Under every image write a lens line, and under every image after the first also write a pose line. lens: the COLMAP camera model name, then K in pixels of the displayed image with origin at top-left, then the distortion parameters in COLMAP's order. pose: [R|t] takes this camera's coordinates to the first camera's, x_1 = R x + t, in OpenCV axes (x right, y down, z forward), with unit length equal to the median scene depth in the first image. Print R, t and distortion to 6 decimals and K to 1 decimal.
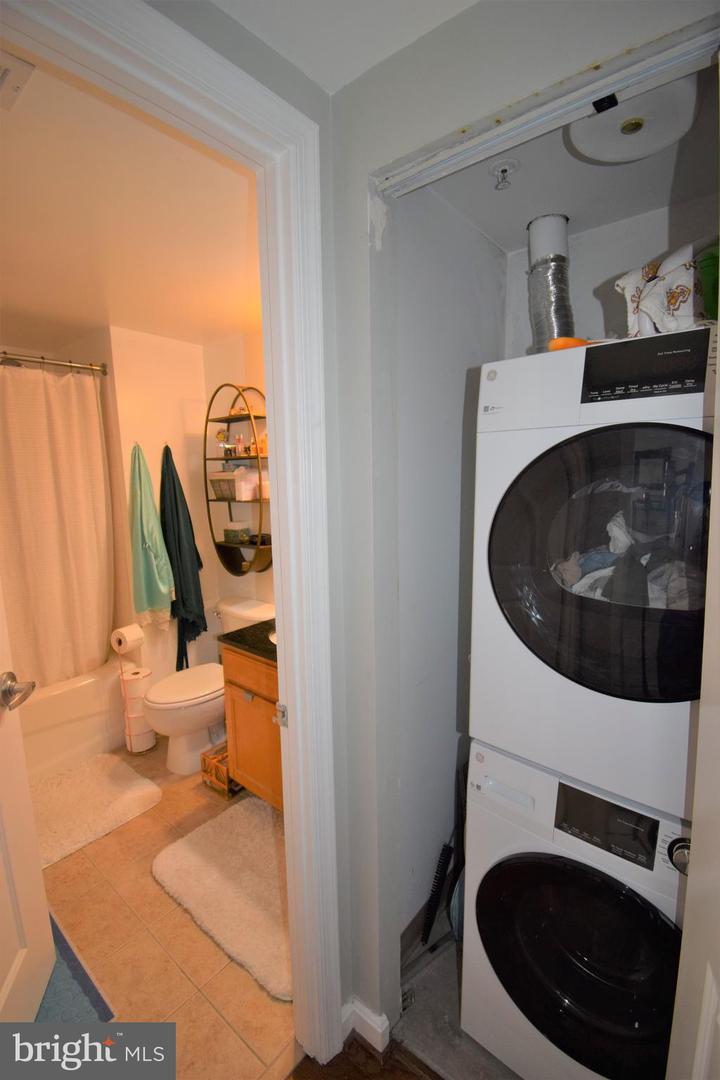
lens RADIAL K [[476.0, 0, 361.1], [0, 476.0, 538.8], [0, 0, 1]] dist [0.008418, -0.013656]
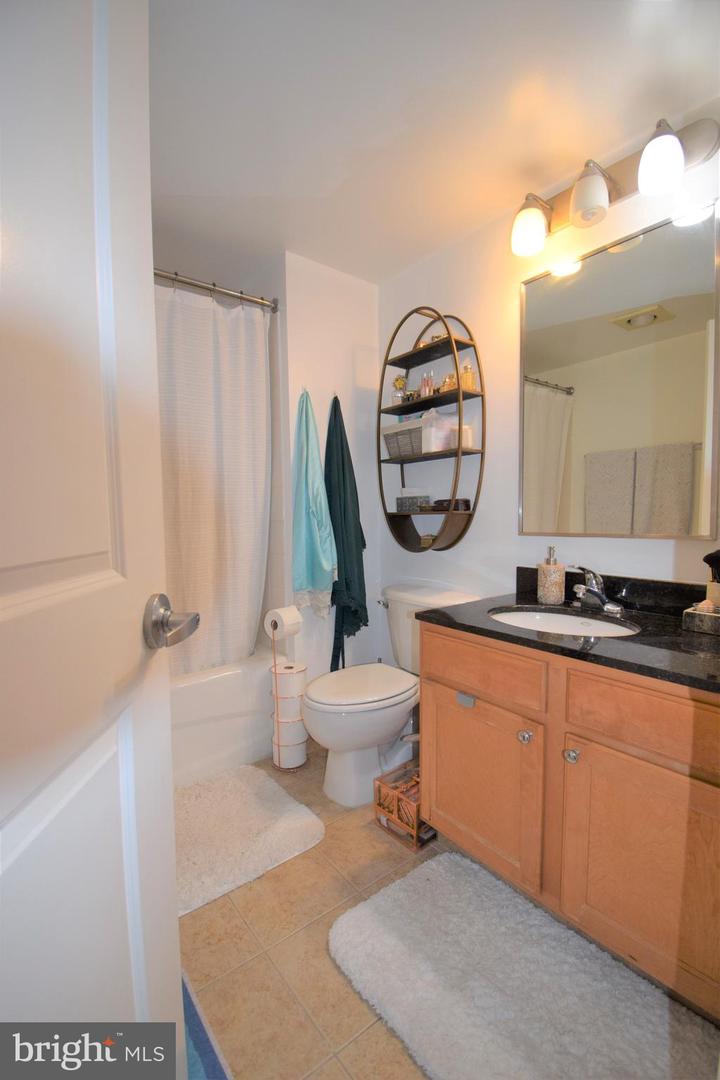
lens RADIAL K [[476.0, 0, 364.9], [0, 476.0, 536.5], [0, 0, 1]] dist [0.008418, -0.013656]
pose [[0.979046, 0.021186, -0.202535, -0.193029], [-0.038052, 0.996088, -0.079748, 0.123949], [0.200053, 0.085784, 0.976022, 0.222248]]
